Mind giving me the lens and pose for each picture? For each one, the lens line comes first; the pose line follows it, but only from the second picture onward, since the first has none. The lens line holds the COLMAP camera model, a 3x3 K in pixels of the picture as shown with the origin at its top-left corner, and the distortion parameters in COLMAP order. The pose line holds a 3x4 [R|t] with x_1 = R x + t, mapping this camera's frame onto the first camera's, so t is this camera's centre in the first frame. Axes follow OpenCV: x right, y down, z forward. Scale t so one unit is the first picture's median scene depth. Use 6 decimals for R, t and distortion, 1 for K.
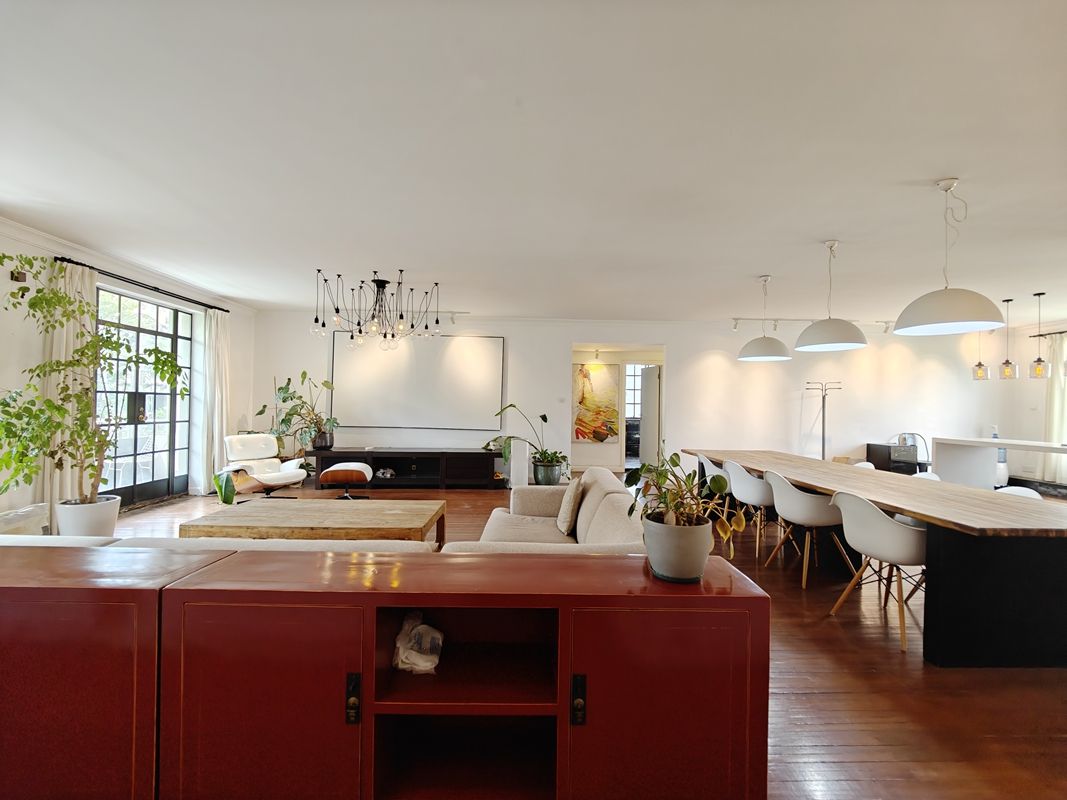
lens RADIAL K [[482.9, 0, 533.5], [0, 482.9, 400.0], [0, 0, 1]] dist [0.000172, -0.000385]
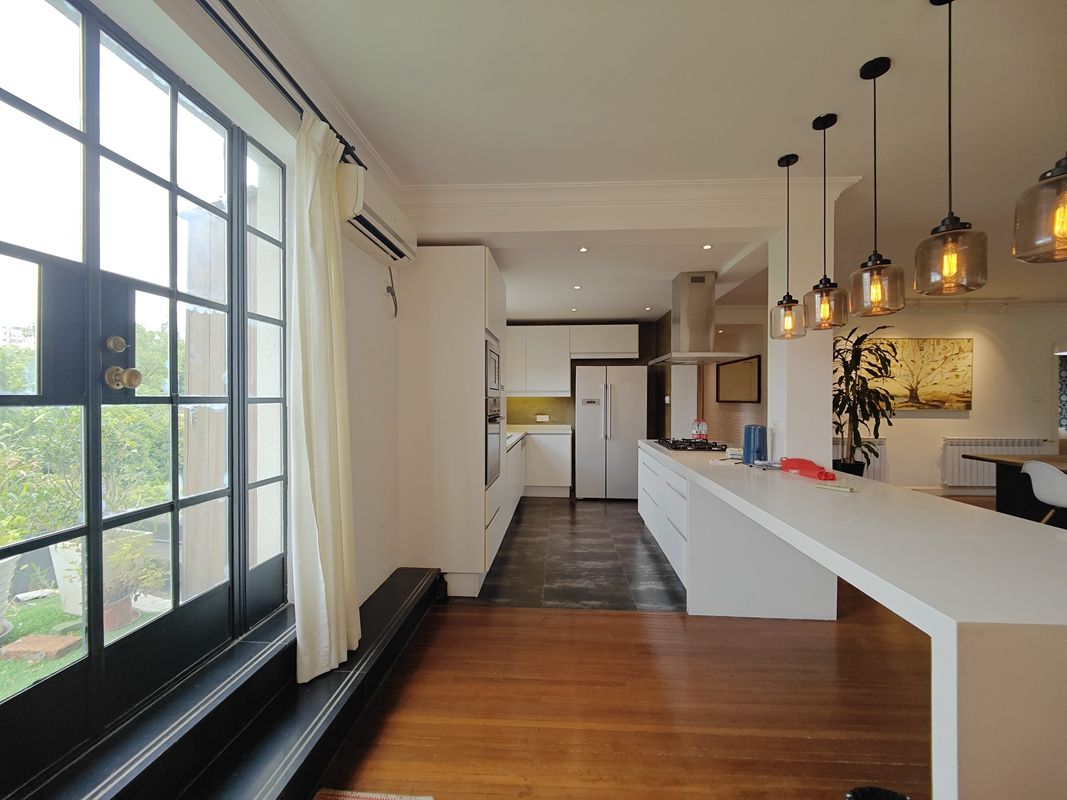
lens RADIAL K [[469.2, 0, 533.5], [0, 469.2, 400.0], [0, 0, 1]] dist [0.000955, -0.000139]
pose [[0.995311, -0.018367, -0.094962, -0.566200], [0.019599, 0.999735, 0.012052, 0.049013], [0.094715, -0.013856, 0.995408, 0.767348]]
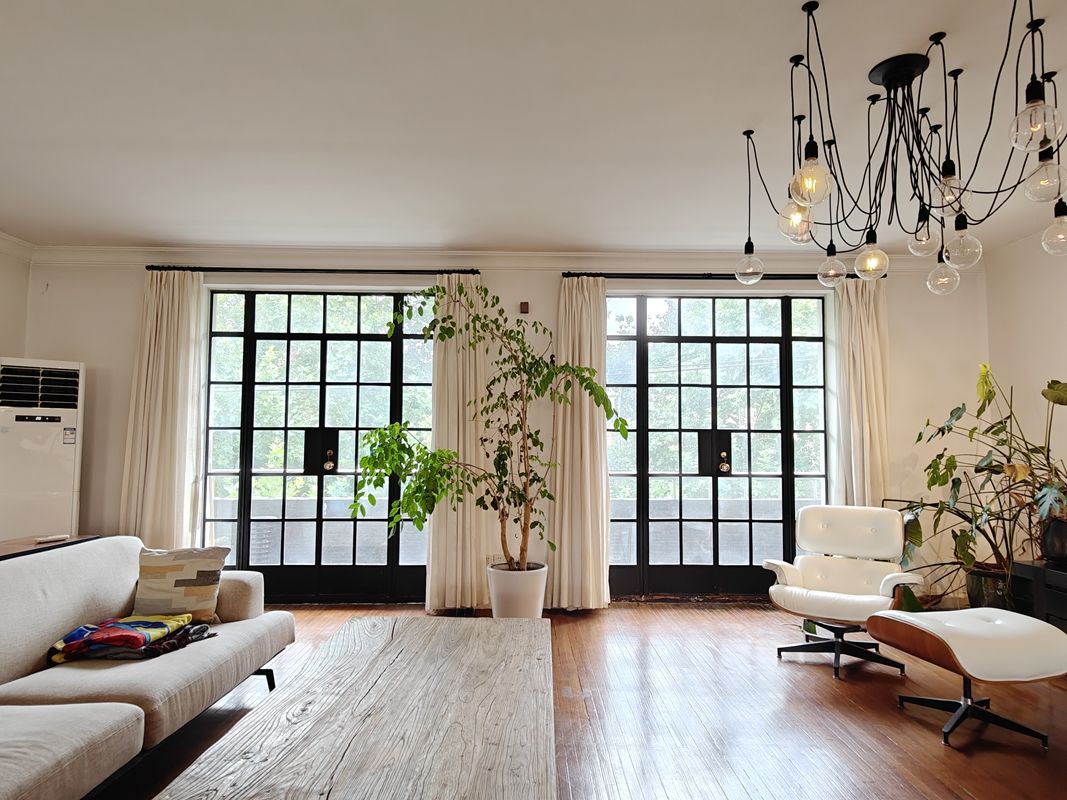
lens RADIAL K [[545.2, 0, 533.5], [0, 545.2, 400.0], [0, 0, 1]] dist [-0.001164, -0.000101]
pose [[-0.028408, -0.088296, -0.995689, -0.033484], [0.007003, 0.996049, -0.088528, 0.008632], [0.999572, -0.009487, -0.027678, 0.744001]]
